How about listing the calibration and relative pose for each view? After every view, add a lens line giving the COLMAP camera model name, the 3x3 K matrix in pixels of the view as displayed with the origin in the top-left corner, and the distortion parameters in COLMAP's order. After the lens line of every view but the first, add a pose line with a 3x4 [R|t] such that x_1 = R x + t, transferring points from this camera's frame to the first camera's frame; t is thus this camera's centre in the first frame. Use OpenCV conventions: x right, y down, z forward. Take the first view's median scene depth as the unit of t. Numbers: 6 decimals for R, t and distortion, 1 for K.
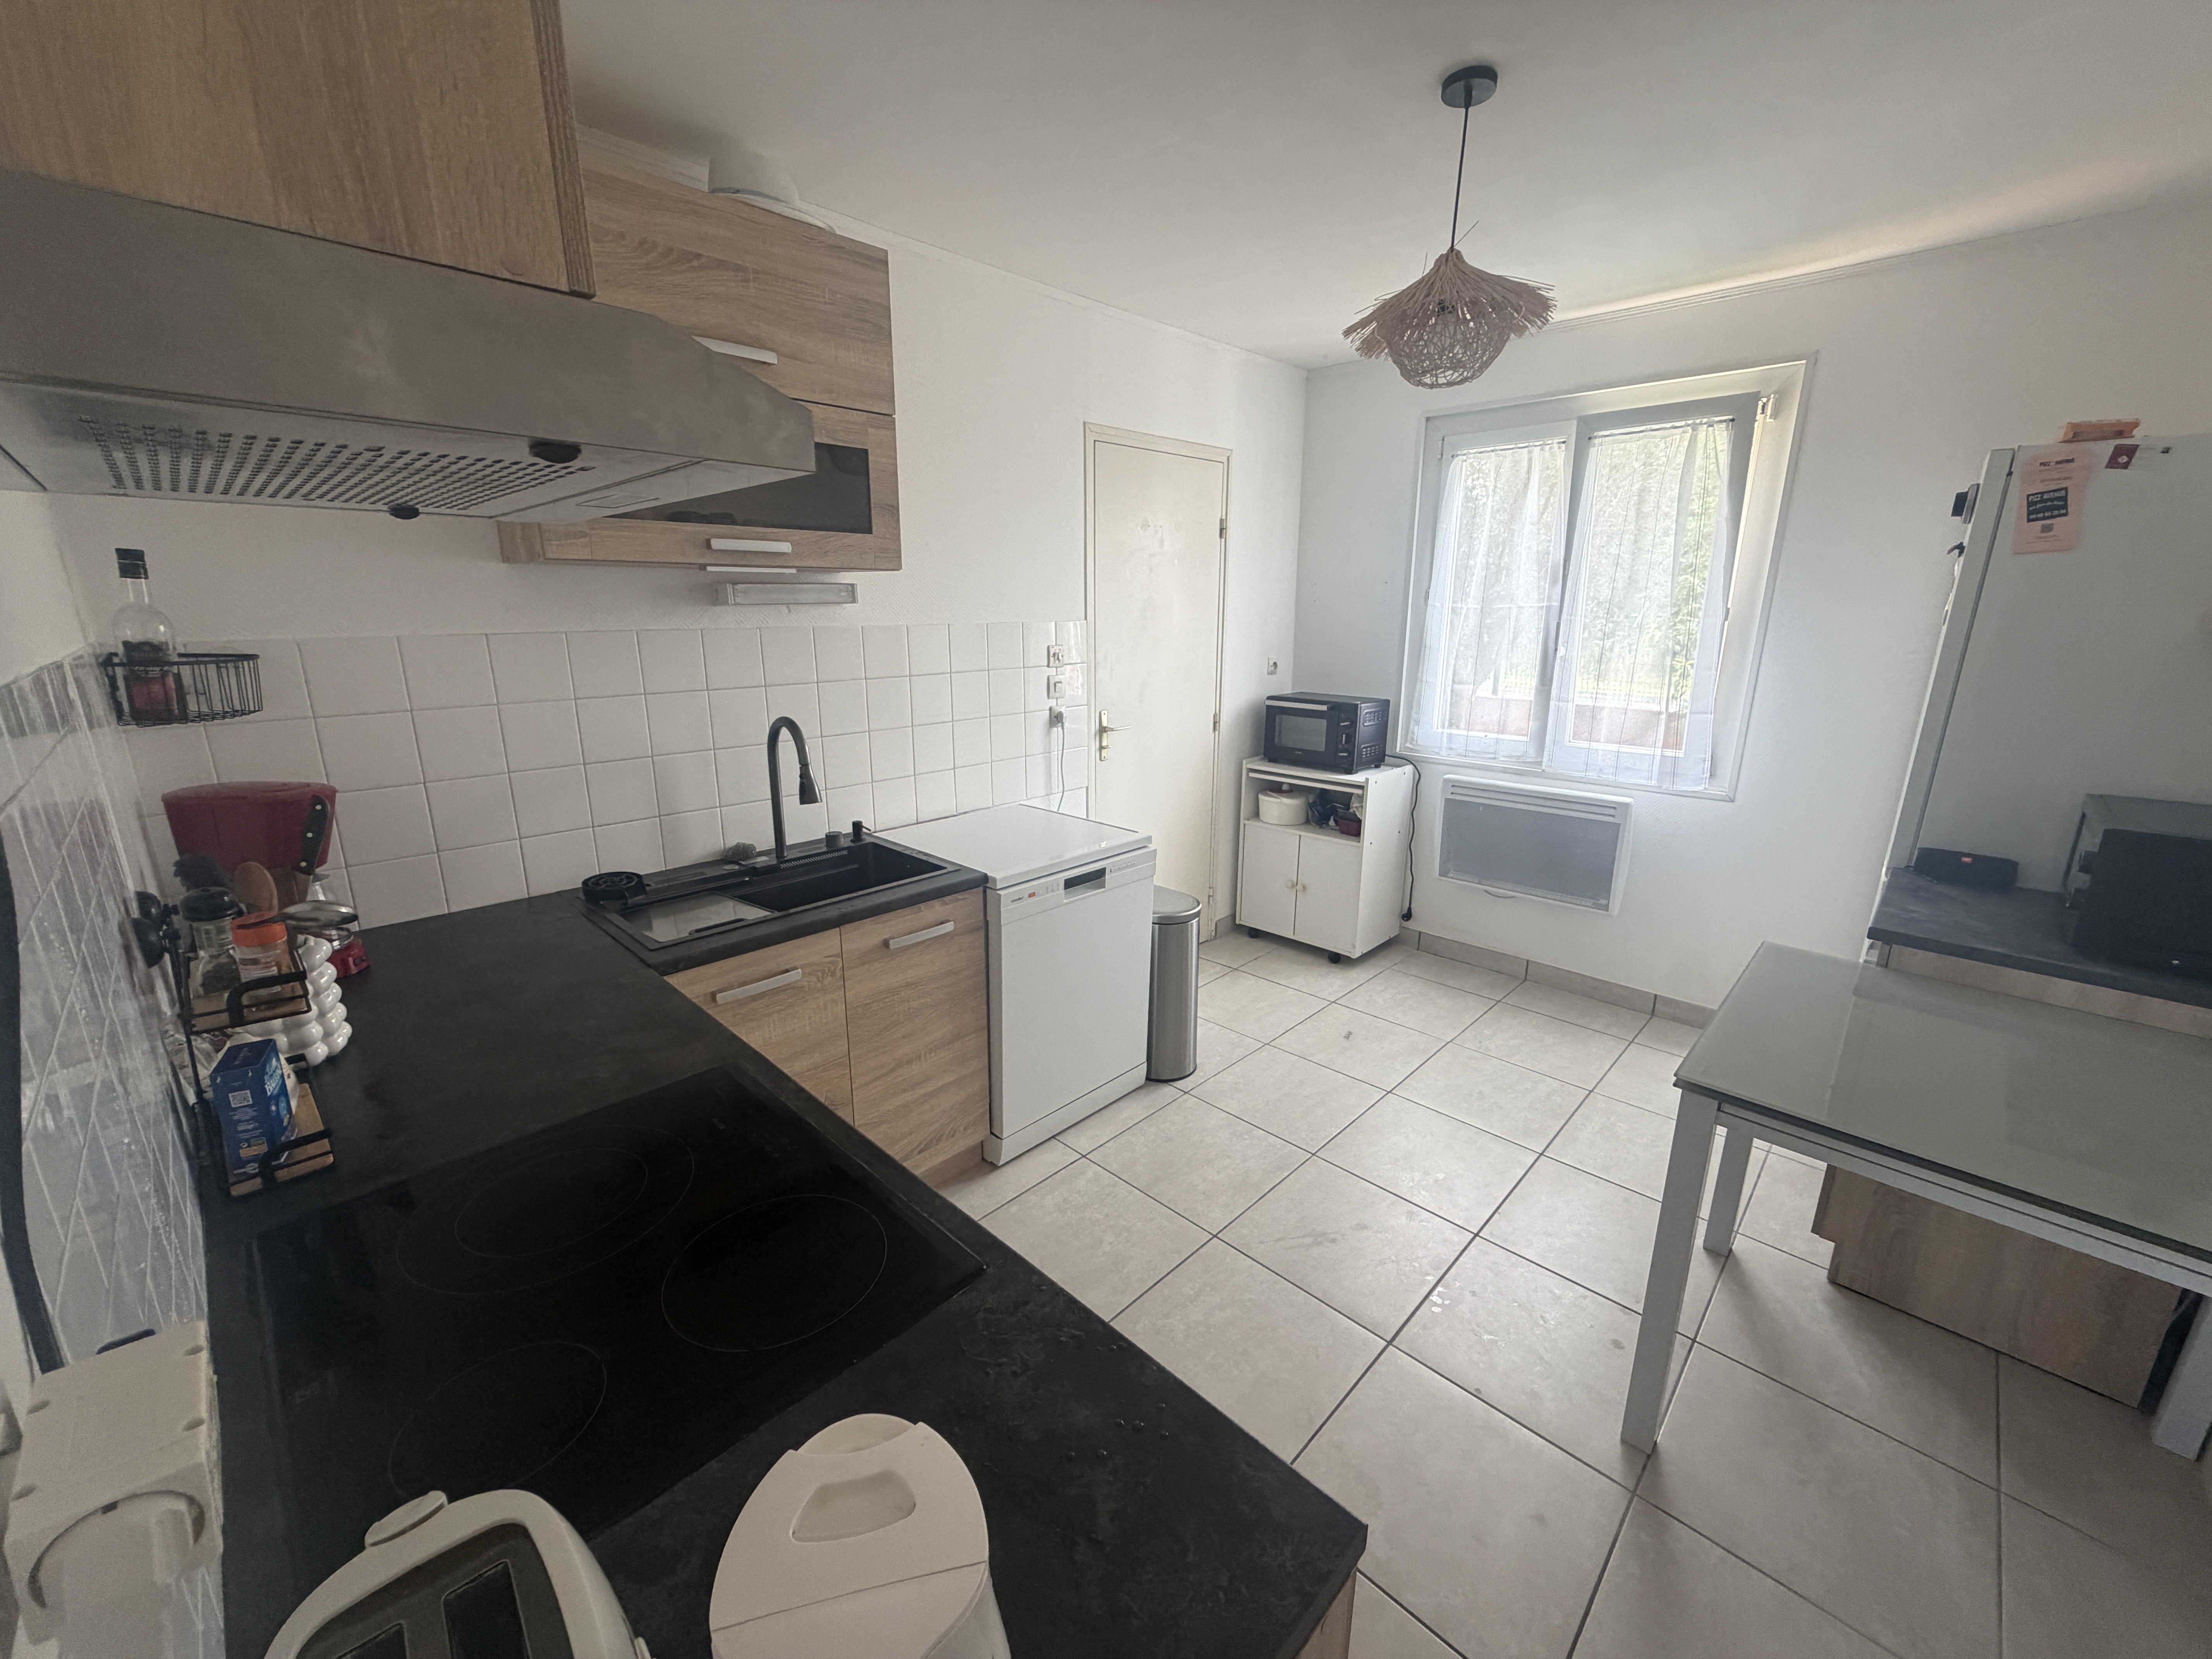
lens RADIAL K [[879.2, 0, 1094.9], [0, 879.2, 824.0], [0, 0, 1]] dist [-0.001405, -0.000023]
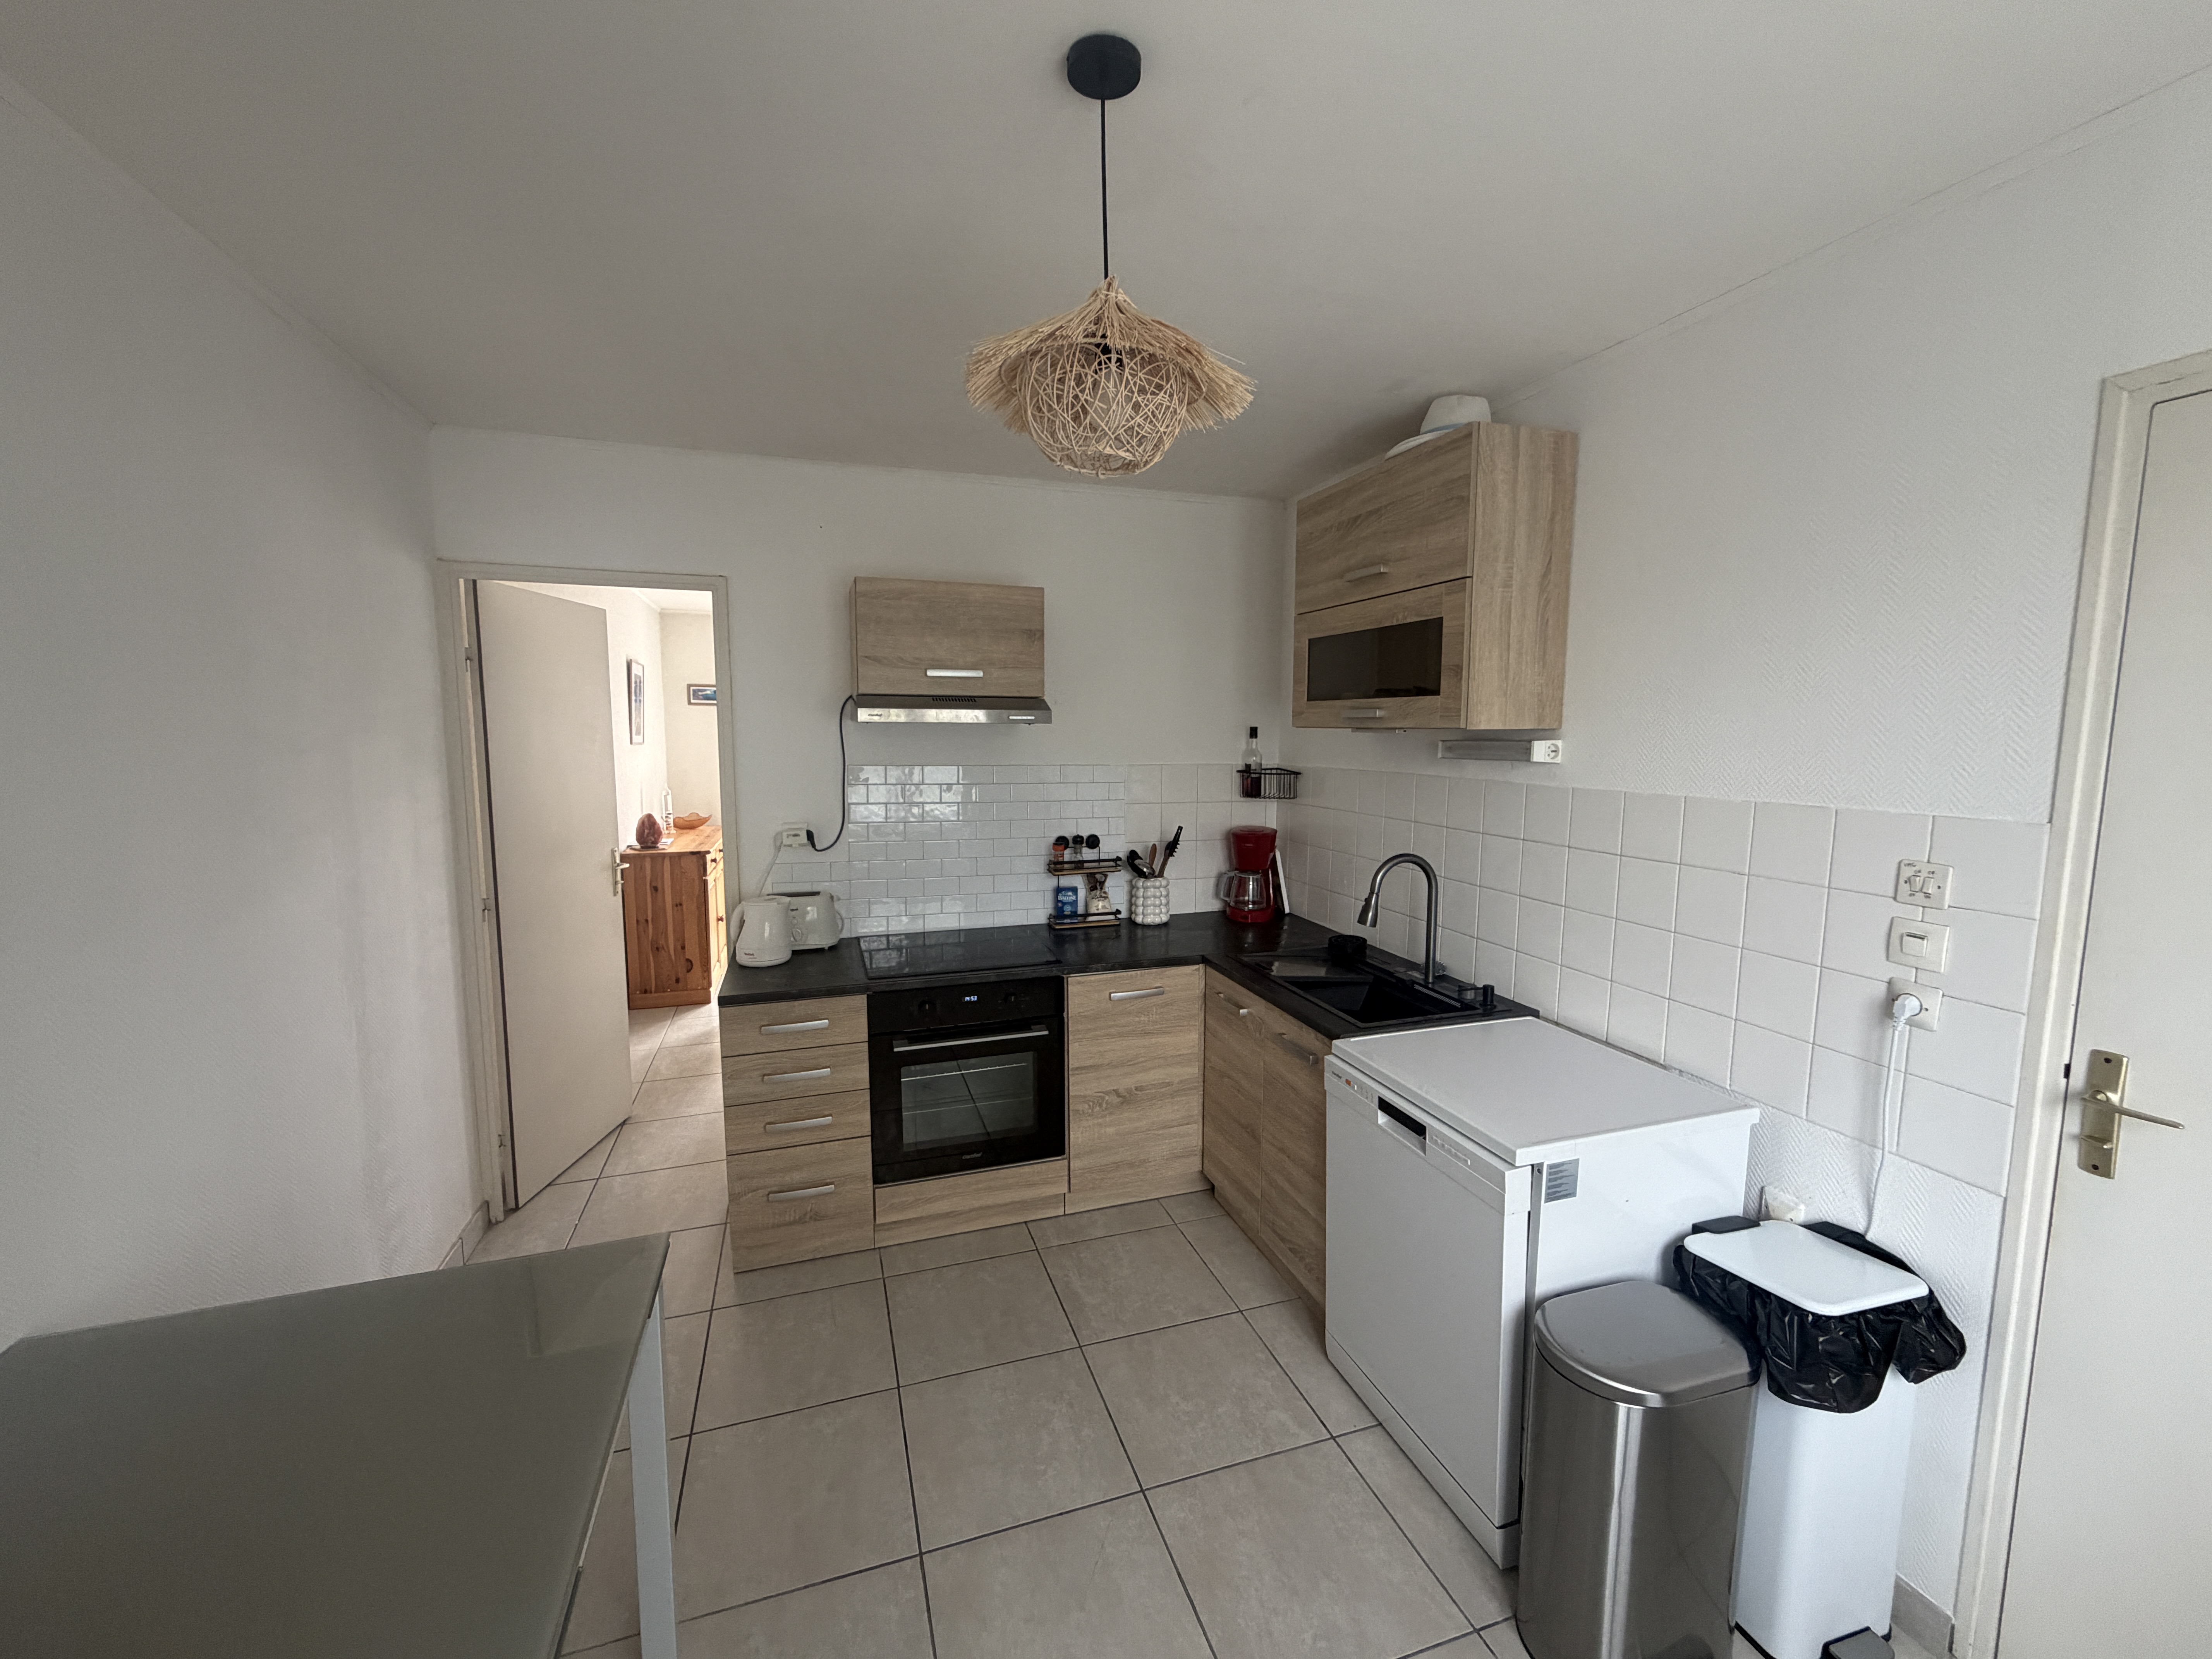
lens RADIAL K [[879.2, 0, 1096.4], [0, 879.2, 826.6], [0, 0, 1]] dist [-0.001405, -0.000023]
pose [[-0.458628, 0.096707, -0.883350, 0.867765], [-0.222776, 0.949803, 0.219646, -0.327308], [0.860251, 0.297525, -0.414063, 1.148737]]
